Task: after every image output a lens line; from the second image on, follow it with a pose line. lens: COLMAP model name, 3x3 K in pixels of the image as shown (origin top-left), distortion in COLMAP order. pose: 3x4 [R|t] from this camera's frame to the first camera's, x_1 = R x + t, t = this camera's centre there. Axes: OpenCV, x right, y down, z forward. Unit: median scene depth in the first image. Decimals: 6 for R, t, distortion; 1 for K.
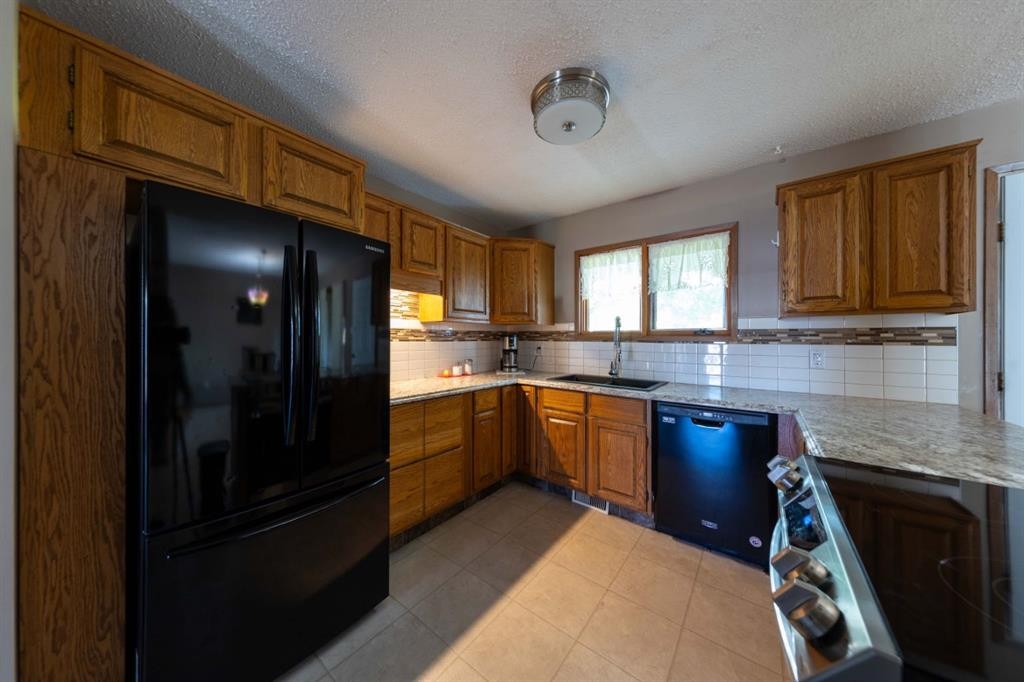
lens RADIAL K [[321.3, 0, 512.3], [0, 321.3, 338.4], [0, 0, 1]] dist [0.007043, -0.000152]
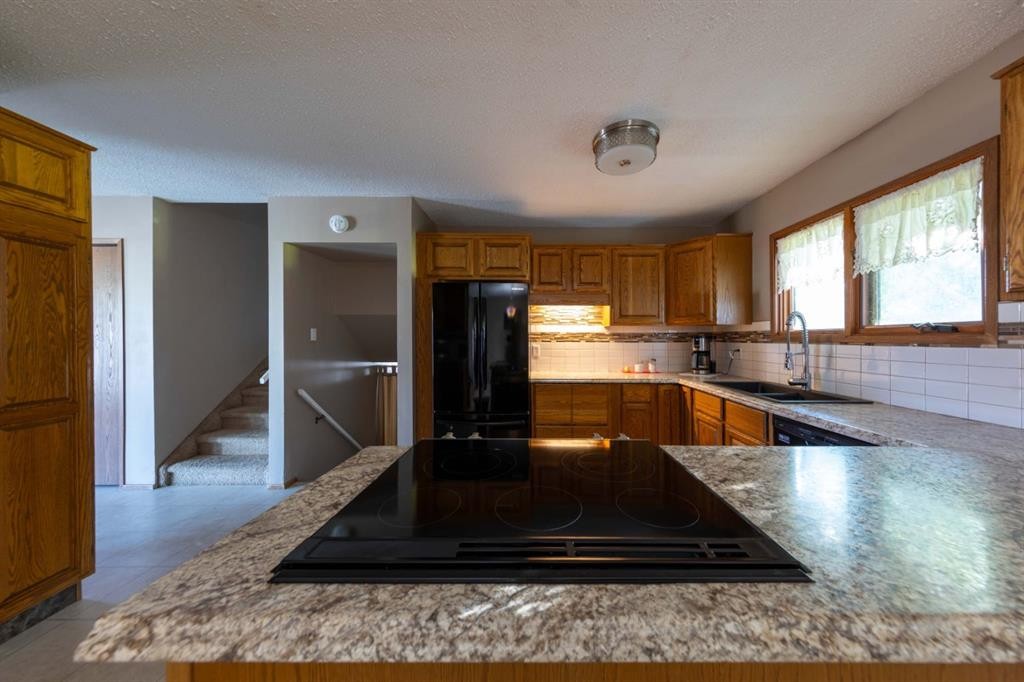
lens RADIAL K [[329.0, 0, 533.7], [0, 329.0, 344.3], [0, 0, 1]] dist [0.001729, -0.000021]
pose [[0.608907, 0.007329, -0.793208, 0.615072], [0.001876, 0.999941, 0.010679, 0.002523], [0.793239, -0.007991, 0.608858, -0.011109]]
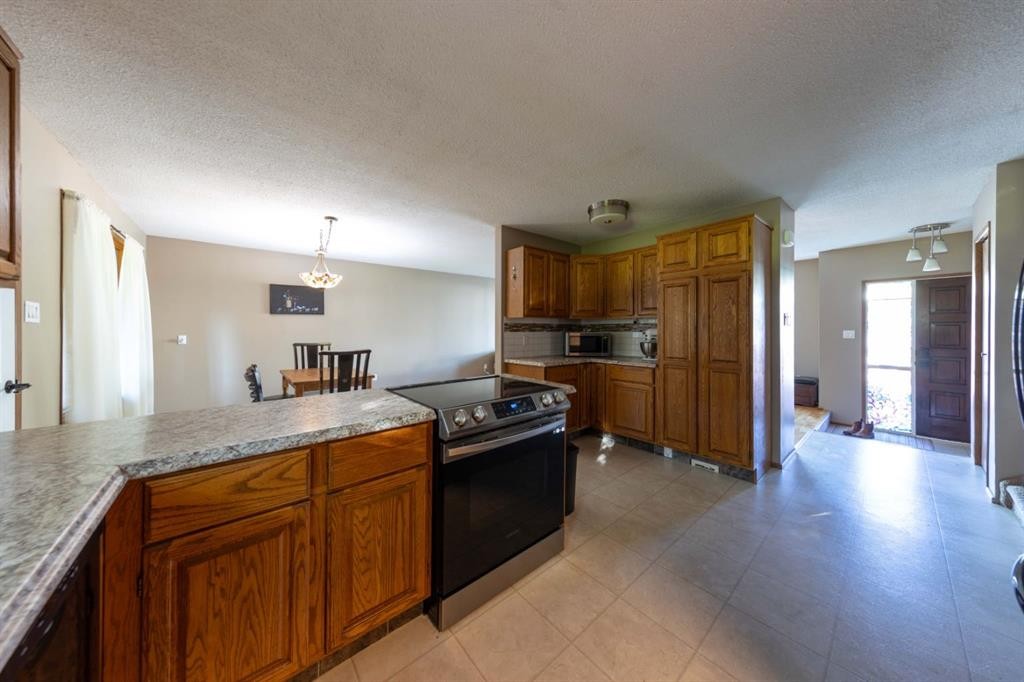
lens RADIAL K [[325.8, 0, 511.6], [0, 325.8, 328.9], [0, 0, 1]] dist [0.010444, -0.000052]
pose [[-0.977893, -0.005453, 0.209034, 0.121964], [-0.005325, 0.999985, 0.001175, -0.001112], [-0.209037, 0.000036, -0.977908, 0.901780]]
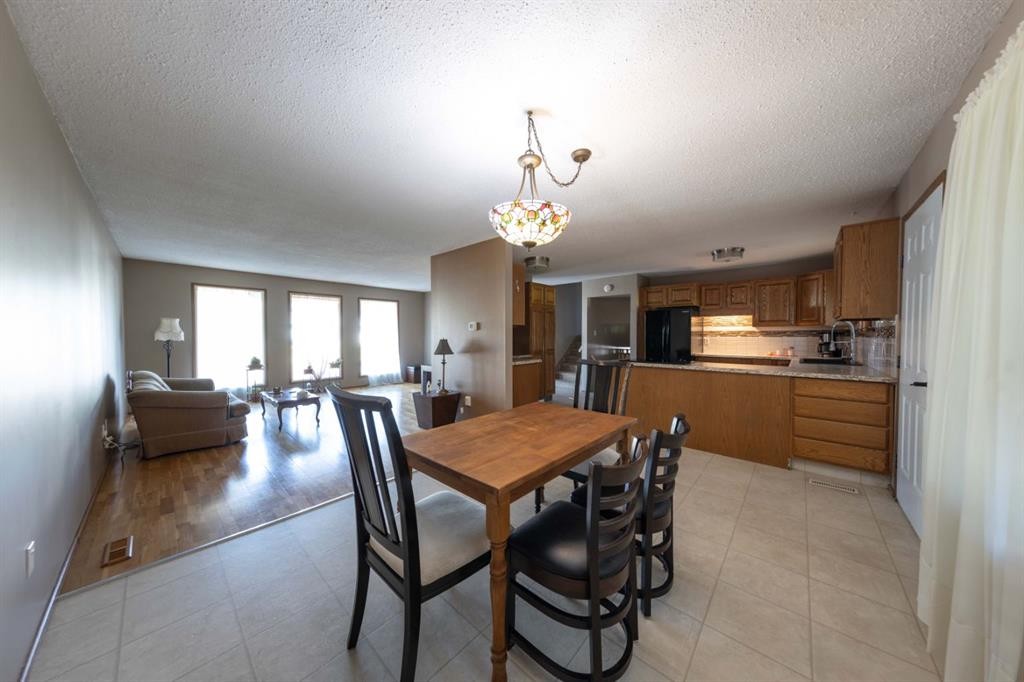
lens RADIAL K [[321.3, 0, 512.3], [0, 321.3, 338.4], [0, 0, 1]] dist [0.007043, -0.000152]
pose [[-0.073287, 0.003175, -0.997306, 2.052081], [-0.000105, 0.999995, 0.003192, 0.014624], [0.997311, 0.000339, -0.073286, -0.443658]]
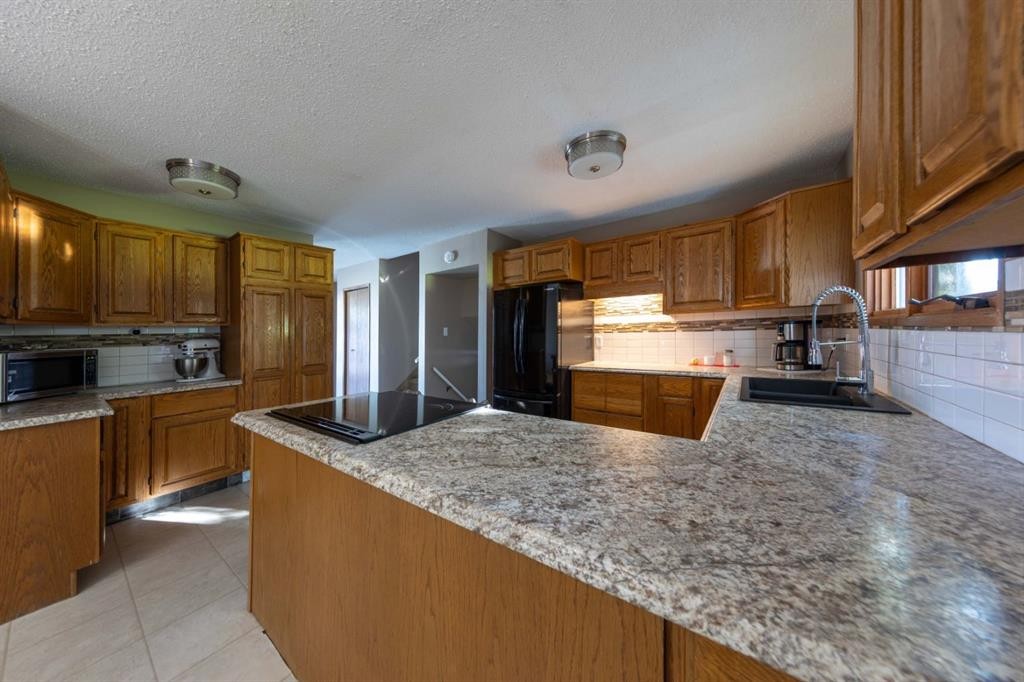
lens RADIAL K [[321.3, 0, 512.3], [0, 321.3, 338.4], [0, 0, 1]] dist [0.007043, -0.000152]
pose [[0.025767, 0.009812, -0.999620, 0.952147], [0.025833, 0.999611, 0.010478, 0.005620], [0.999334, -0.026093, 0.025503, 0.412532]]
